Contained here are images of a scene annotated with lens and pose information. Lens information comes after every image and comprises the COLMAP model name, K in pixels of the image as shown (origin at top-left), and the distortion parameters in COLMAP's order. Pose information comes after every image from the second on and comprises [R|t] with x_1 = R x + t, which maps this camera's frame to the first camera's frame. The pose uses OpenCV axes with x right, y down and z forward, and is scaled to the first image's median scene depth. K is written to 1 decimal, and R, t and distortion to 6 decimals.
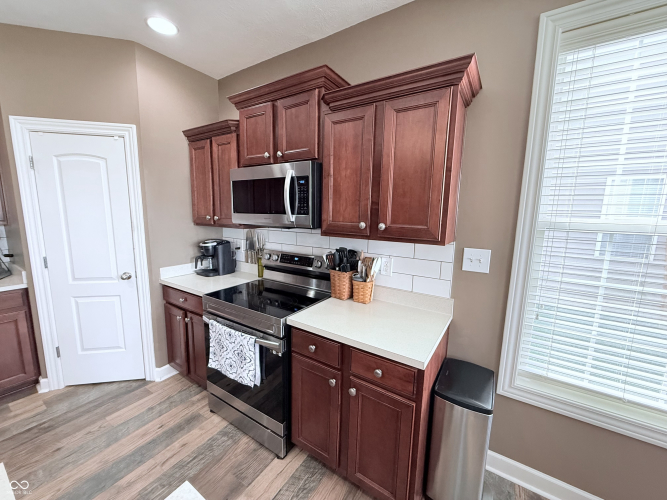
lens RADIAL K [[264.9, 0, 331.6], [0, 264.9, 249.6], [0, 0, 1]] dist [0.000959, 0.000012]
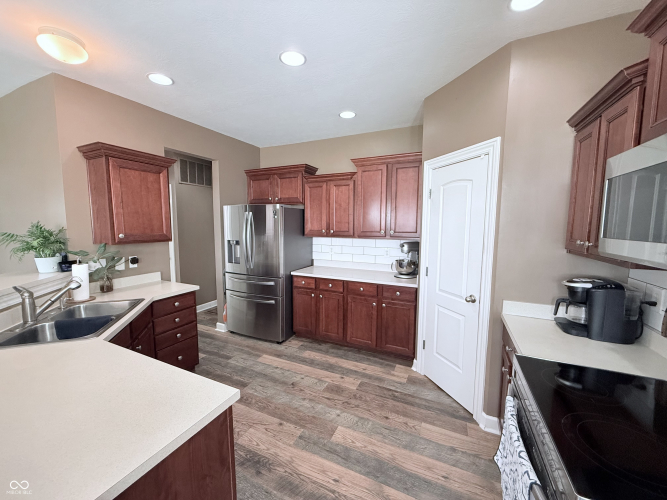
lens RADIAL K [[264.9, 0, 331.6], [0, 264.9, 249.6], [0, 0, 1]] dist [0.000959, 0.000012]
pose [[0.126664, 0.075990, -0.989031, 0.102764], [-0.149091, 0.987193, 0.056755, -0.058551], [0.980677, 0.140267, 0.136371, 0.372957]]
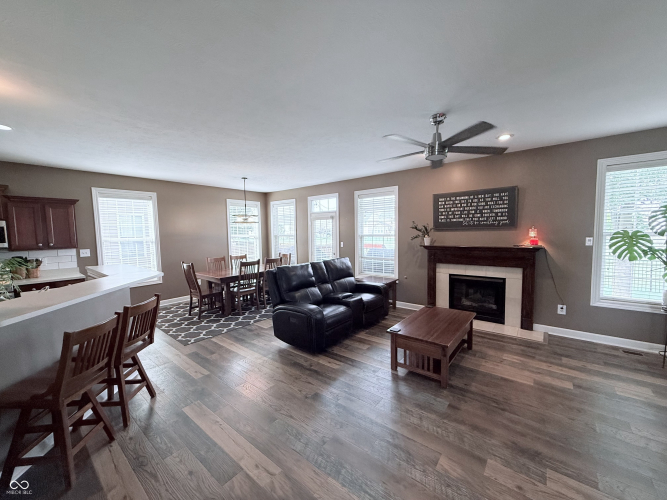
lens RADIAL K [[264.9, 0, 331.6], [0, 264.9, 249.6], [0, 0, 1]] dist [0.000959, 0.000012]
pose [[0.105336, -0.091066, 0.990258, -1.714663], [0.167382, 0.983214, 0.072613, 0.196989], [-0.980249, 0.158102, 0.118811, -1.716244]]
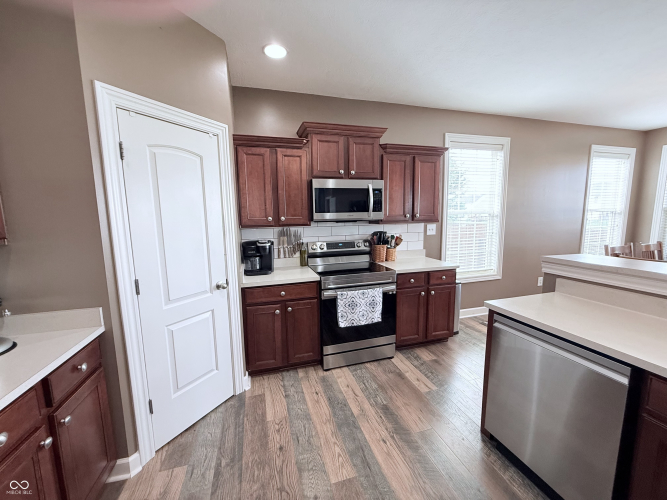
lens RADIAL K [[264.9, 0, 331.6], [0, 264.9, 249.6], [0, 0, 1]] dist [0.000959, 0.000012]
pose [[0.653591, -0.128504, 0.745859, -1.275132], [0.140344, 0.988967, 0.047407, -0.012879], [-0.743722, 0.073692, 0.664415, 0.105989]]
